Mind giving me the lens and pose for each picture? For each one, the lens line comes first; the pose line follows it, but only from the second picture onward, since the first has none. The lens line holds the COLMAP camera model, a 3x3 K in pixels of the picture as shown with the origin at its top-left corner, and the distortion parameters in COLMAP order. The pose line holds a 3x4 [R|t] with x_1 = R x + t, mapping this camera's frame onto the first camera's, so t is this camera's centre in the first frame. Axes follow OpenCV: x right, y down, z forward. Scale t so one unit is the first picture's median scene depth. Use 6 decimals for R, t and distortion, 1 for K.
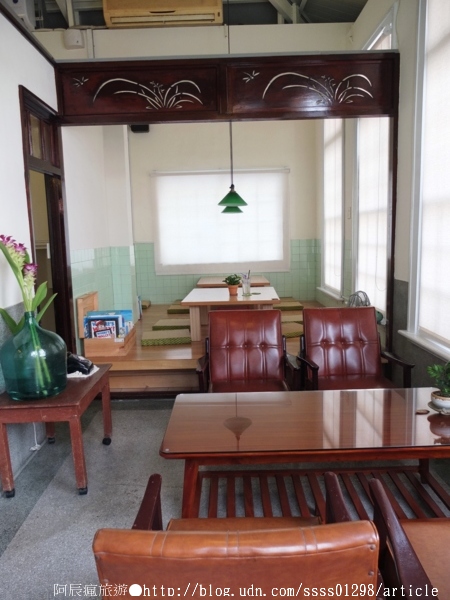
lens RADIAL K [[475.2, 0, 225.0], [0, 475.2, 300.0], [0, 0, 1]] dist [-0.079218, 0.080009]
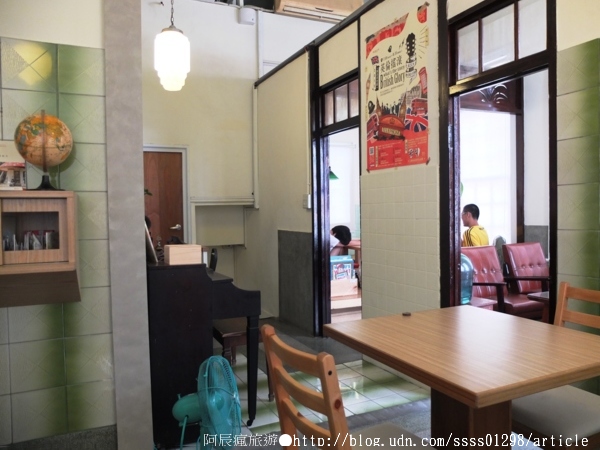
lens RADIAL K [[475.2, 0, 300.0], [0, 475.2, 225.0], [0, 0, 1]] dist [-0.079218, 0.080009]
pose [[0.906472, -0.000885, 0.422264, -0.828511], [0.049332, 0.993372, -0.103819, 0.063709], [-0.419373, 0.114941, 0.900508, 0.005154]]
